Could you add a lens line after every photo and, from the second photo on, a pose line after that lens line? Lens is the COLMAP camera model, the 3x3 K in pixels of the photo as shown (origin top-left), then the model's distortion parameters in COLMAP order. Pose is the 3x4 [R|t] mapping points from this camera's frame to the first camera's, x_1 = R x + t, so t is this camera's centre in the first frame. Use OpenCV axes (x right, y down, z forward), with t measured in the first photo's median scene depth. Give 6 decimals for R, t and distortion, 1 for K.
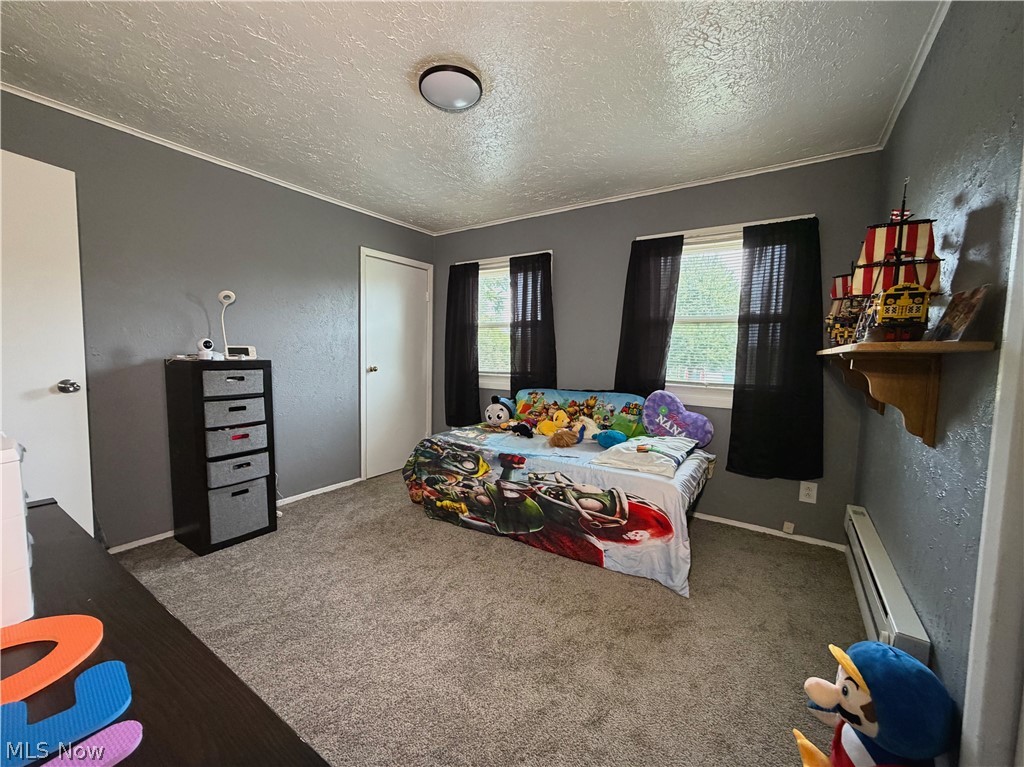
lens RADIAL K [[415.3, 0, 512.0], [0, 415.3, 383.5], [0, 0, 1]] dist [-0.000331, -0.000137]
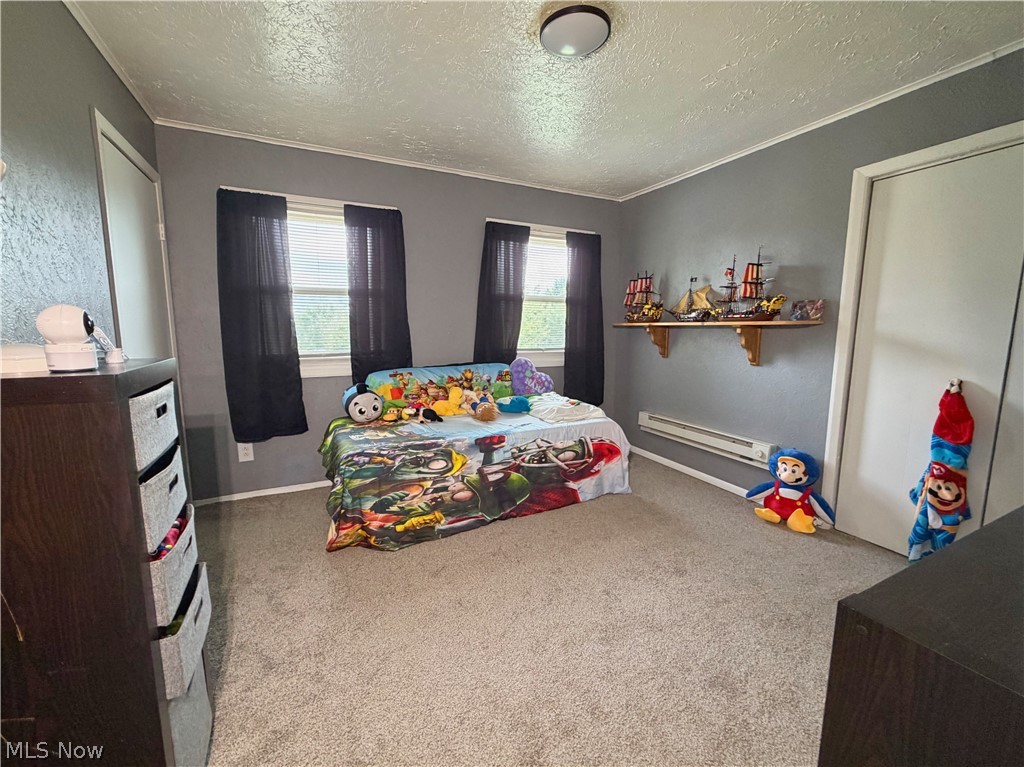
lens RADIAL K [[415.3, 0, 512.0], [0, 415.3, 383.5], [0, 0, 1]] dist [-0.000331, -0.000137]
pose [[0.498660, -0.133292, 0.856488, -0.730140], [0.076118, 0.991022, 0.109912, -0.044868], [-0.863449, 0.010386, 0.504329, 0.457394]]
